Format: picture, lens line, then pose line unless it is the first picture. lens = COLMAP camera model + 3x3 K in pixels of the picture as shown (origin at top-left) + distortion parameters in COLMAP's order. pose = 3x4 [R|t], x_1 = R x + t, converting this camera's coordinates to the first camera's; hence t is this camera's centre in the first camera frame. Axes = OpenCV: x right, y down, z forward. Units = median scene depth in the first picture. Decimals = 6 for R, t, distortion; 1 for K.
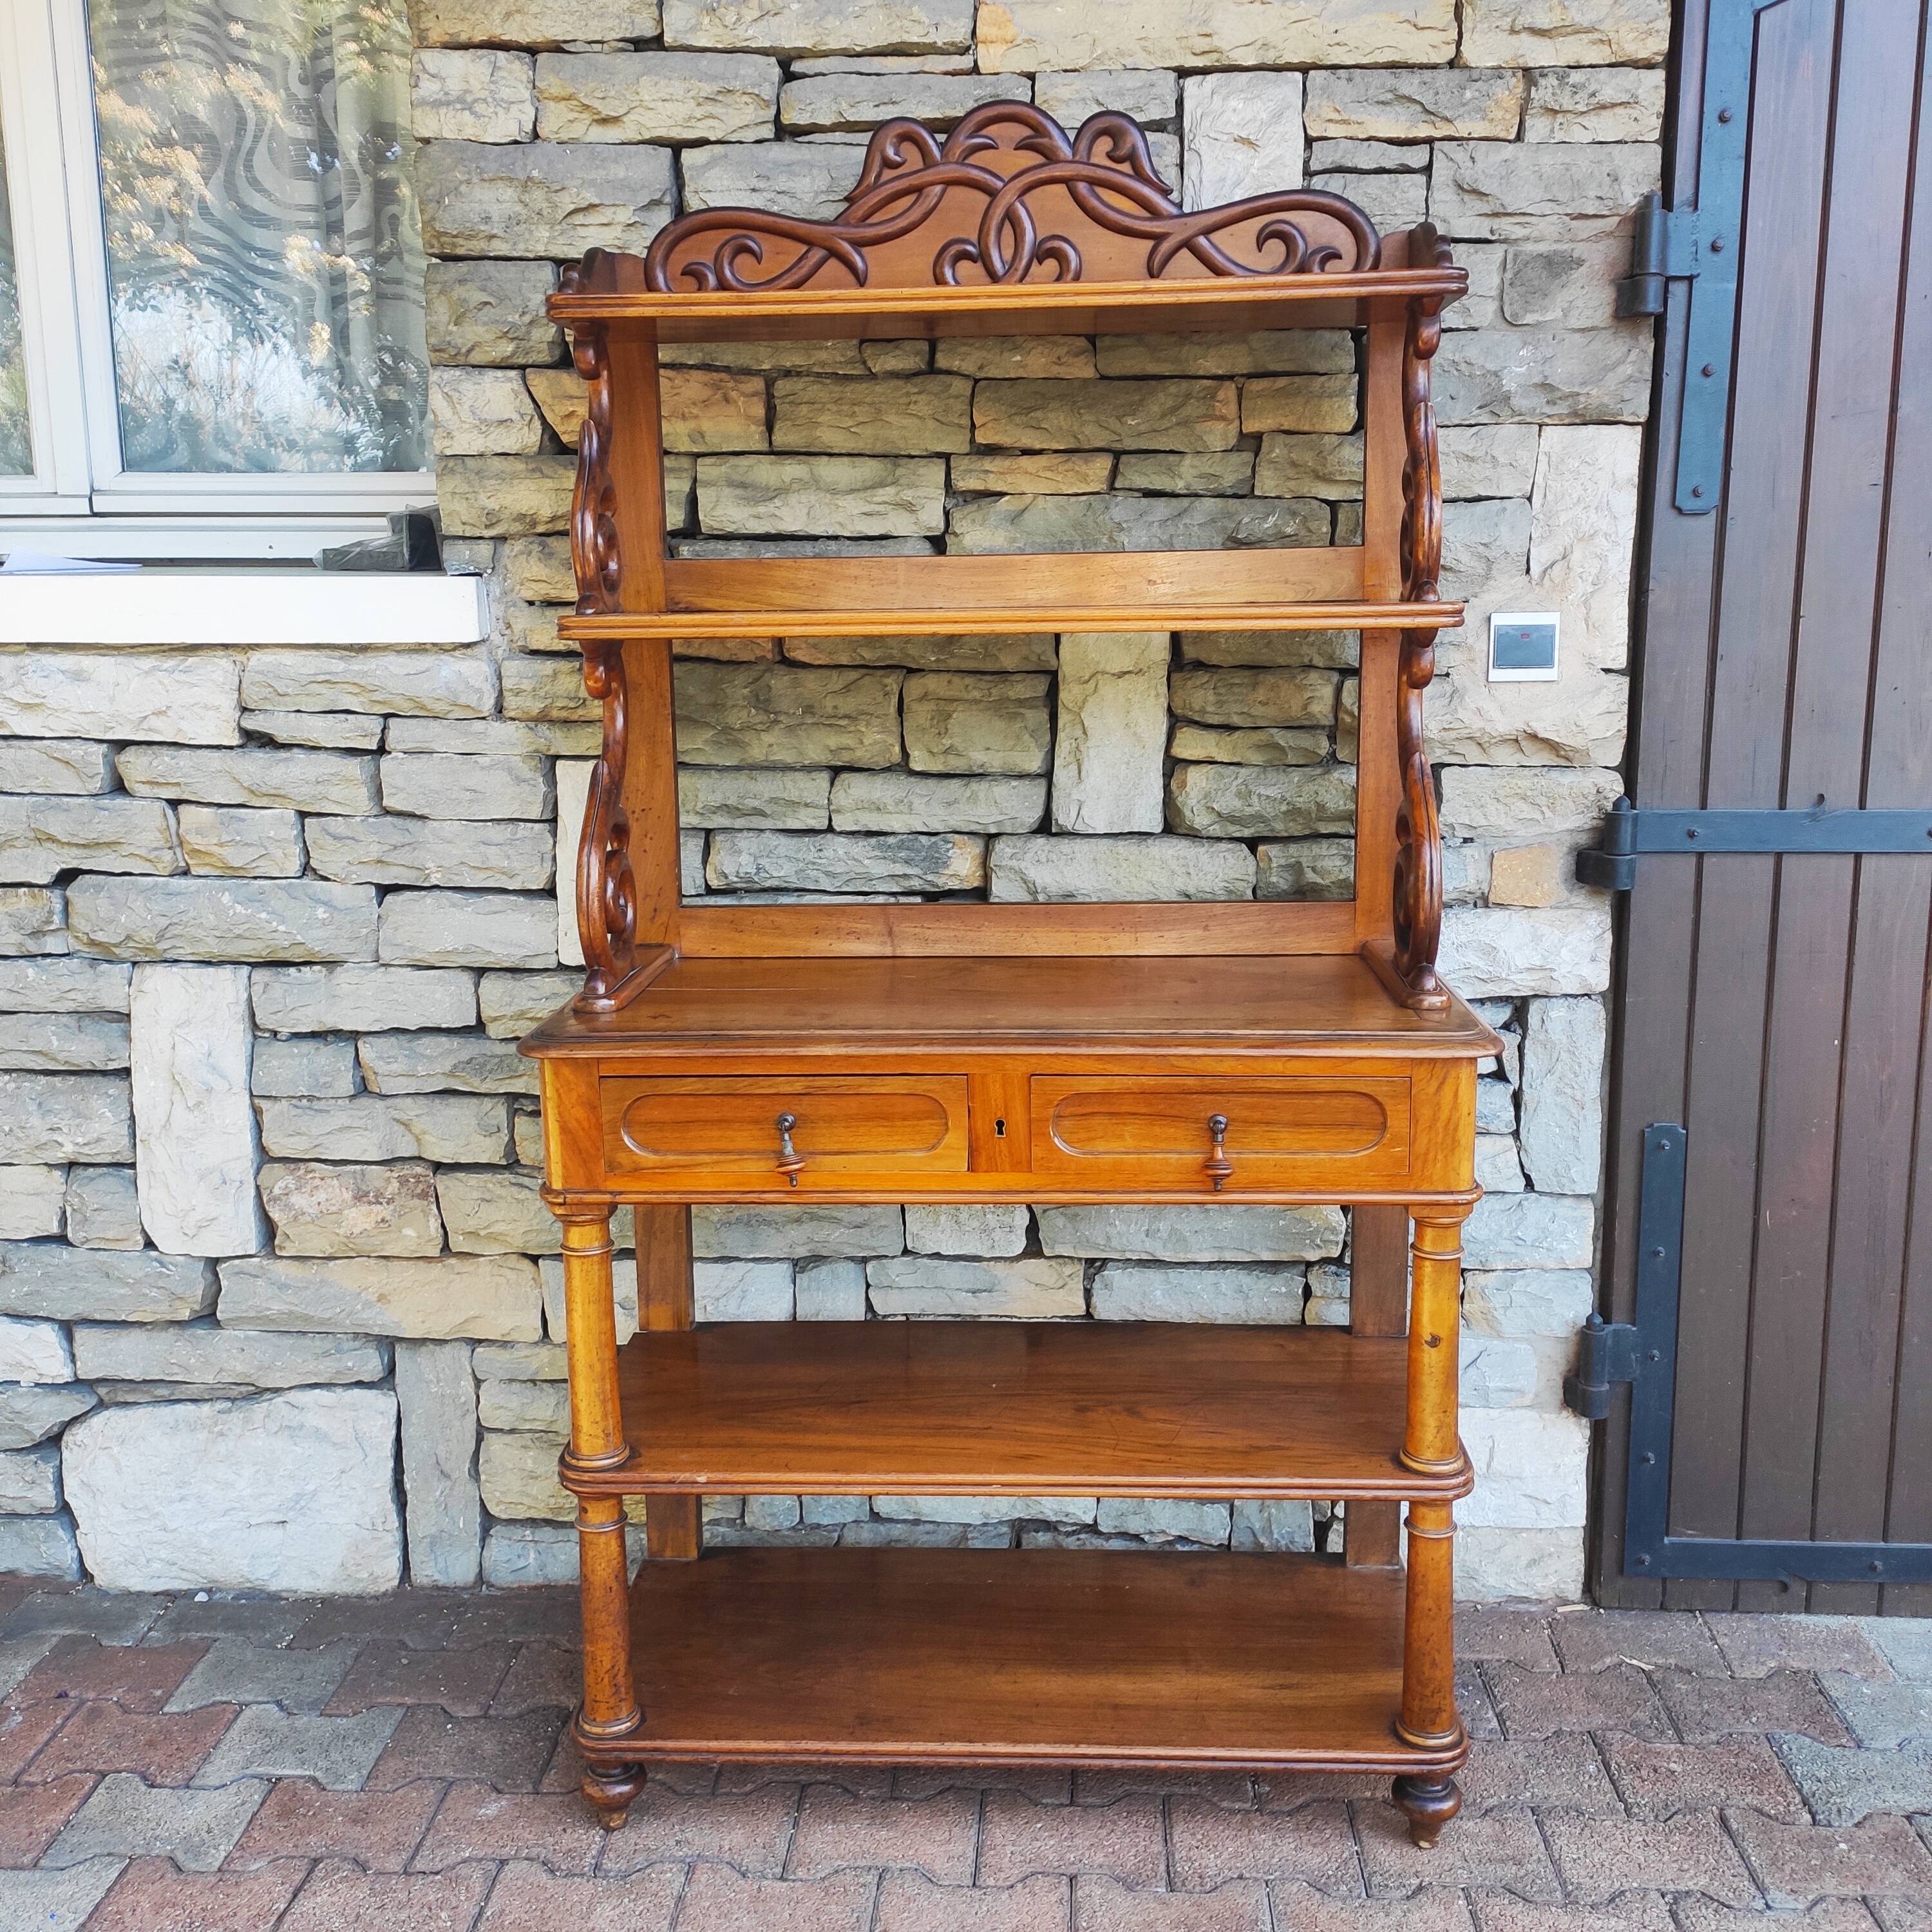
lens RADIAL K [[1857.4, 0, 971.6], [0, 1857.4, 944.5], [0, 0, 1]] dist [0.082675, -0.107263]
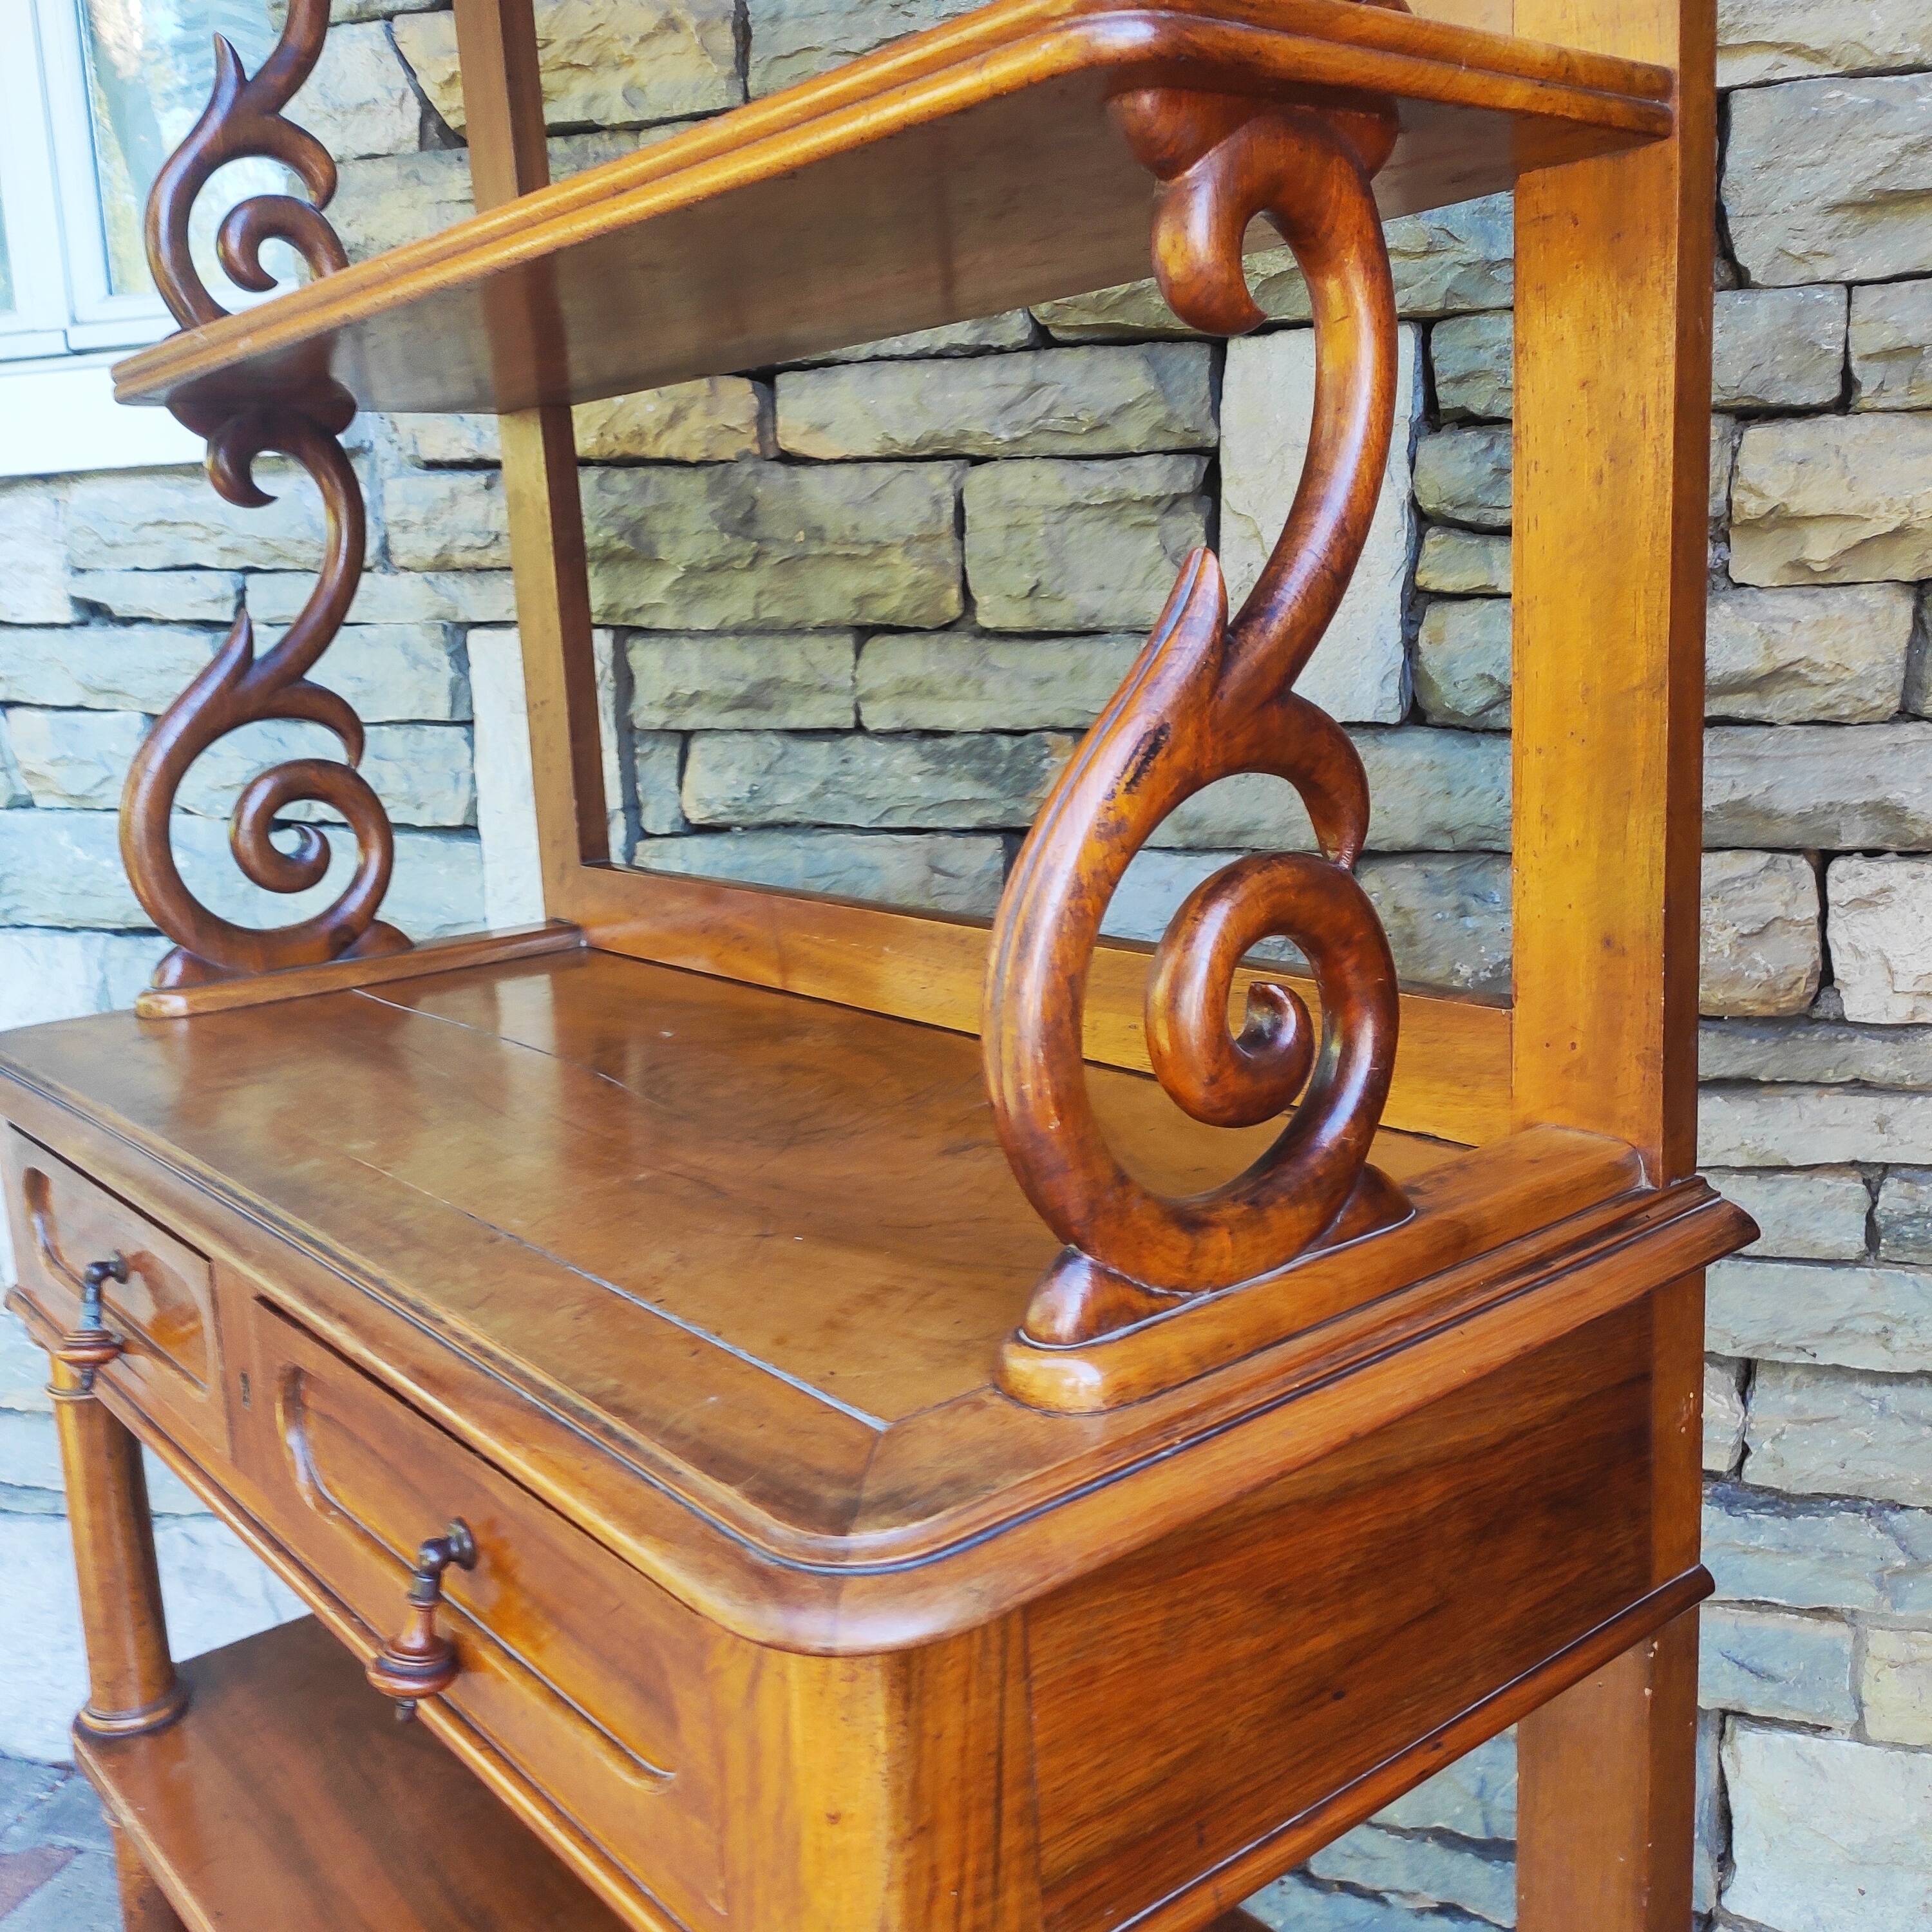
lens RADIAL K [[1894.9, 0, 964.2], [0, 1894.9, 949.5], [0, 0, 1]] dist [0.091846, -0.127255]
pose [[0.965467, 0.013760, -0.260164, 0.126343], [-0.011465, 0.999881, 0.010337, 0.005556], [0.260275, -0.006997, 0.965509, 0.395336]]
